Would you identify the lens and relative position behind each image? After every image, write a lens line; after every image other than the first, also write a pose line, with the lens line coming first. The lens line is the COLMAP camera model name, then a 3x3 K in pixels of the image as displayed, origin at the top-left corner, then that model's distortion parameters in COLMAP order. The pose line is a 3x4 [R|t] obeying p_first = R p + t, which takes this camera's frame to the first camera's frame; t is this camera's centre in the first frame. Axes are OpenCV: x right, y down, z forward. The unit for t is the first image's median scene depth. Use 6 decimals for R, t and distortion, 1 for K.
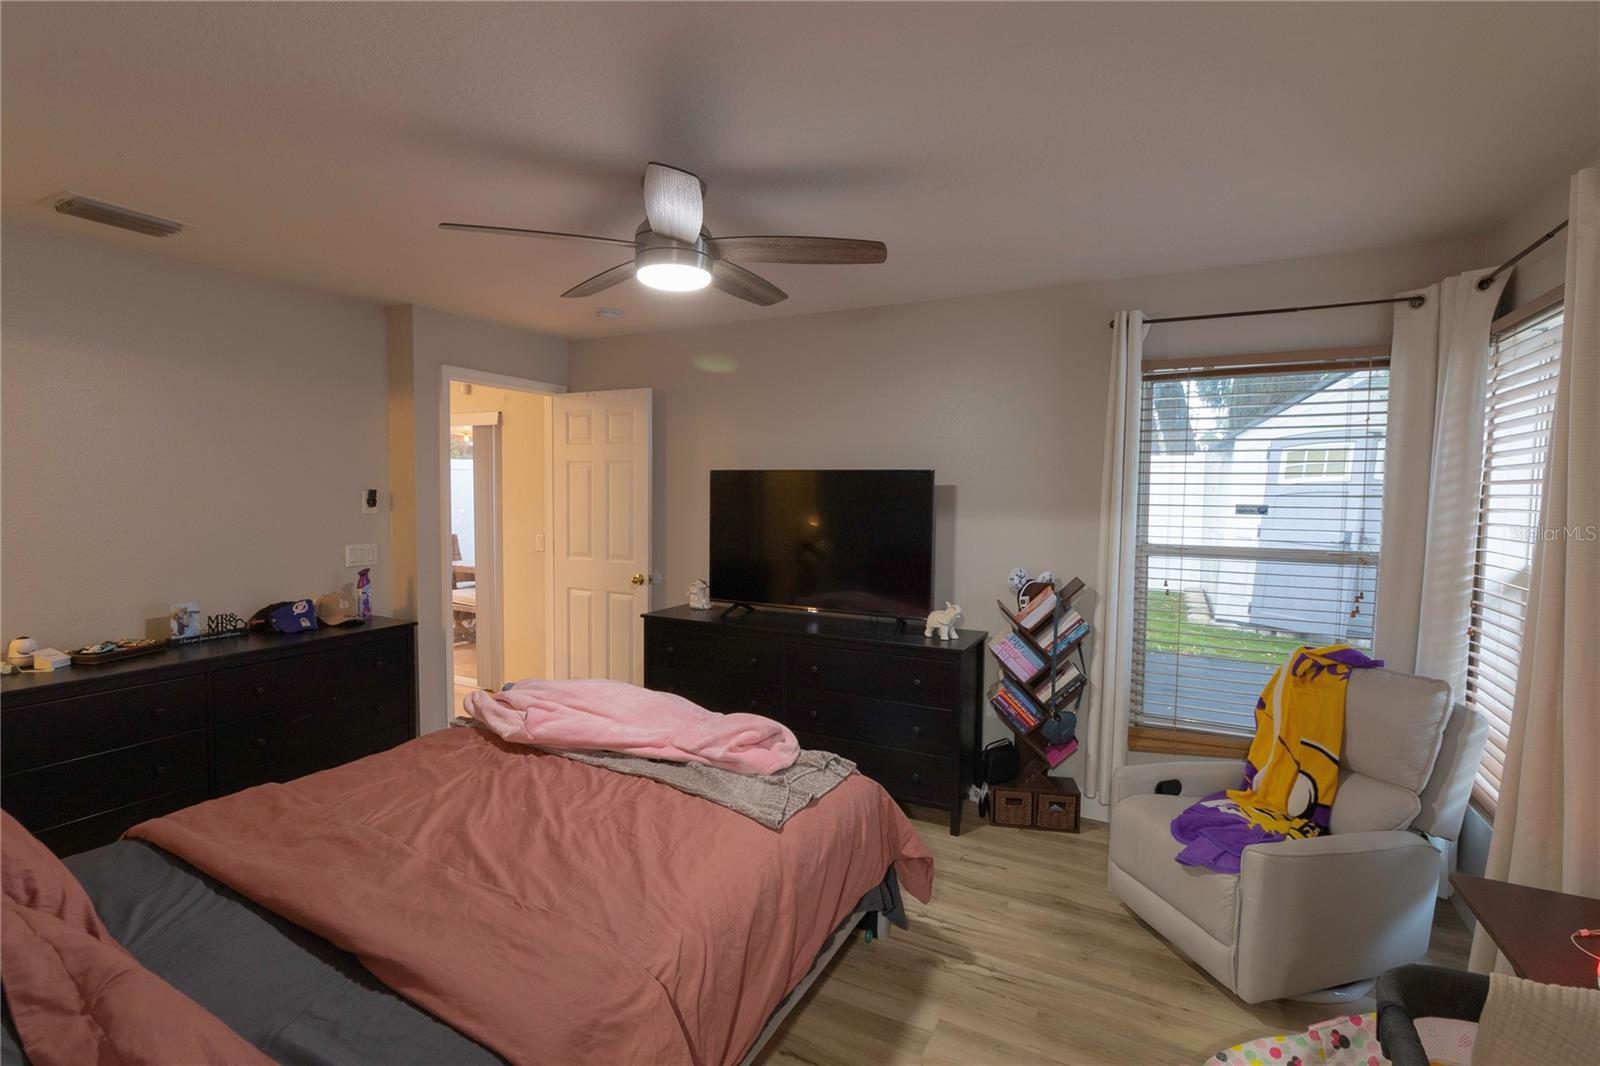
lens RADIAL K [[734.8, 0, 797.4], [0, 734.8, 531.3], [0, 0, 1]] dist [0.006462, 0.000726]
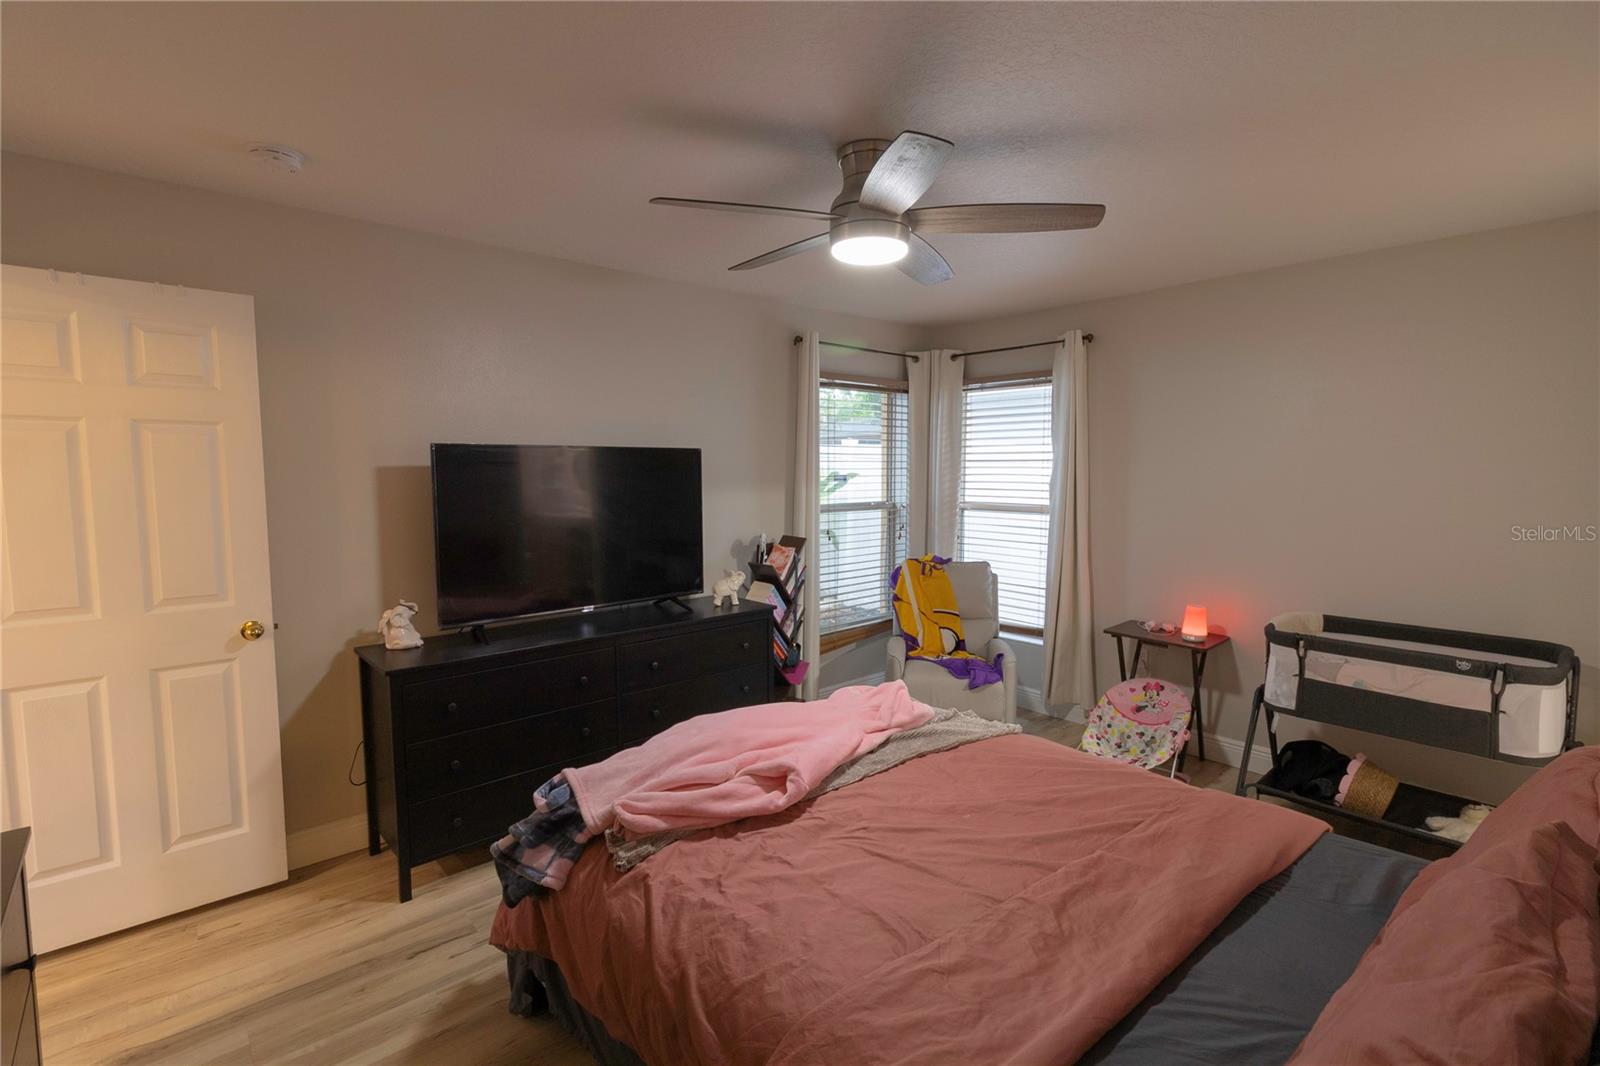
lens RADIAL K [[734.8, 0, 797.4], [0, 734.8, 531.3], [0, 0, 1]] dist [0.006462, 0.000726]
pose [[0.356939, -0.091390, 0.929646, -0.836919], [0.060799, 0.995365, 0.074507, -0.039778], [-0.932147, 0.029928, 0.360841, 0.558608]]
